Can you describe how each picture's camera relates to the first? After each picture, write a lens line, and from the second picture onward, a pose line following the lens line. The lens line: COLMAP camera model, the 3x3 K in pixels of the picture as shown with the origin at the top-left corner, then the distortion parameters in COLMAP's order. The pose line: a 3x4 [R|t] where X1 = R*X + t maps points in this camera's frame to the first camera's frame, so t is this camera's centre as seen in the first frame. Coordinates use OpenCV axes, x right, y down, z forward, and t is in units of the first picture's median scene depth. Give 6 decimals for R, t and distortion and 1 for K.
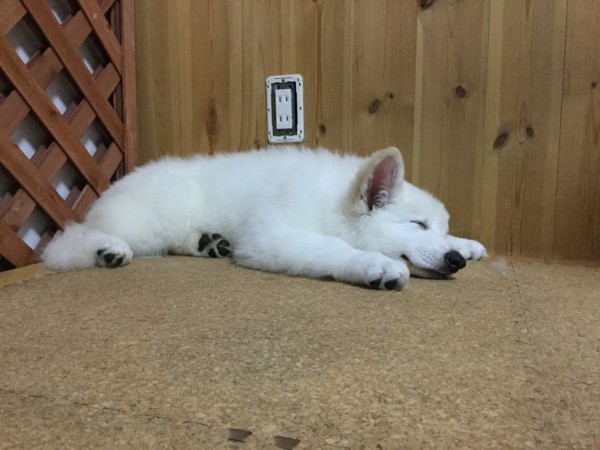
lens RADIAL K [[543.0, 0, 302.0], [0, 543.0, 223.4], [0, 0, 1]] dist [0.083655, -0.116330]
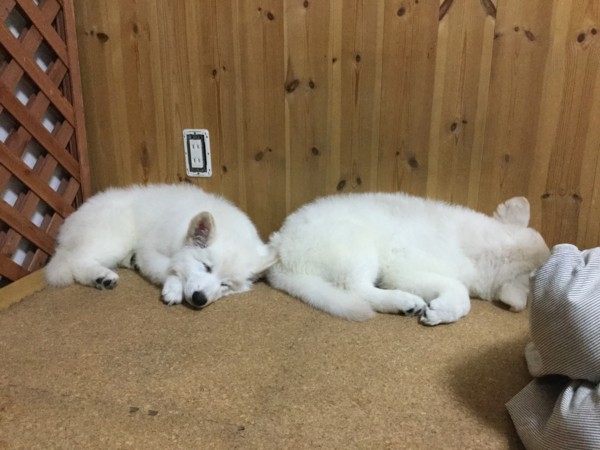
lens RADIAL K [[543.0, 0, 299.8], [0, 543.0, 226.8], [0, 0, 1]] dist [0.083655, -0.116330]
pose [[0.998933, -0.012196, 0.044536, 0.173659], [0.004472, 0.985508, 0.169571, -0.273531], [-0.045959, -0.169191, 0.984511, -0.428236]]
